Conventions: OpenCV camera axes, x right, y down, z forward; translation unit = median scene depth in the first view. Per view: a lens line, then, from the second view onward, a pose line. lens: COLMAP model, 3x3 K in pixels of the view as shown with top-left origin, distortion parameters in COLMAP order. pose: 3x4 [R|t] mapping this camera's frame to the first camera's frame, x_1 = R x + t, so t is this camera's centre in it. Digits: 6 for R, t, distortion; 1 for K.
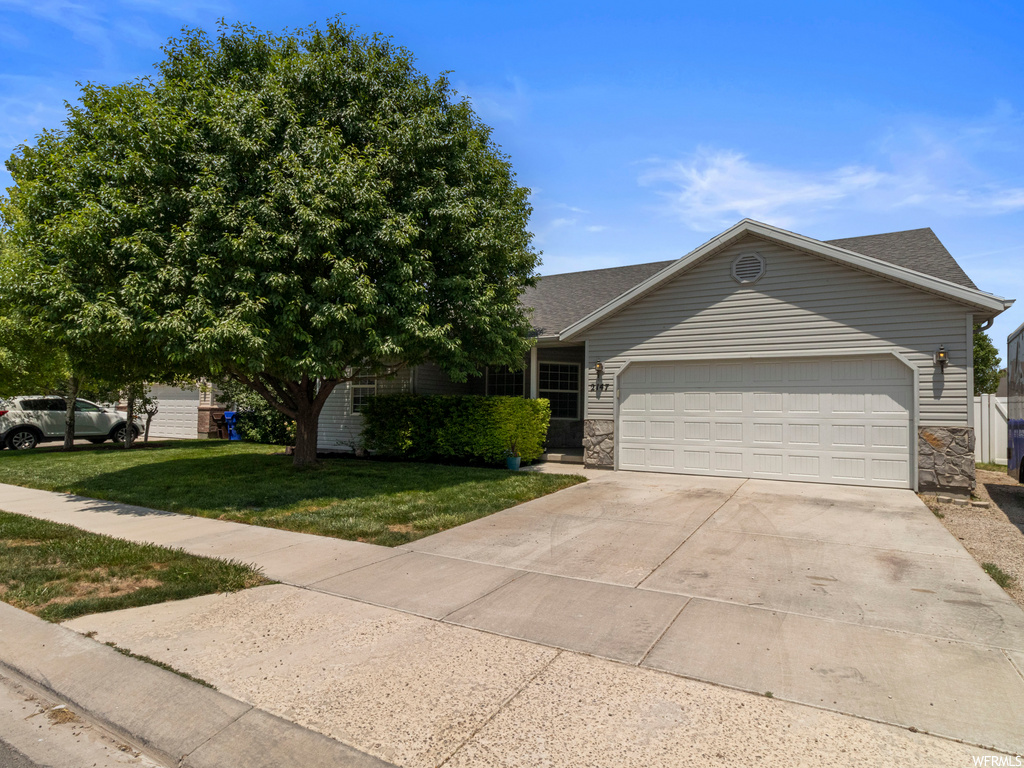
lens RADIAL K [[540.9, 0, 512.0], [0, 540.9, 384.0], [0, 0, 1]] dist [0.000820, -0.000501]
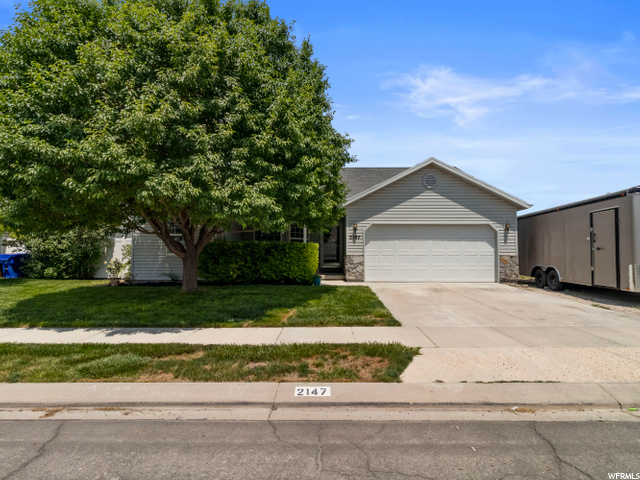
lens RADIAL K [[330.4, 0, 320.0], [0, 330.4, 232.4], [0, 0, 1]] dist [0.000922, 0.000420]
pose [[0.884695, 0.012882, 0.465991, -0.600492], [-0.012242, 0.999915, -0.004400, -0.005514], [-0.466009, -0.001812, 0.884778, 0.083115]]
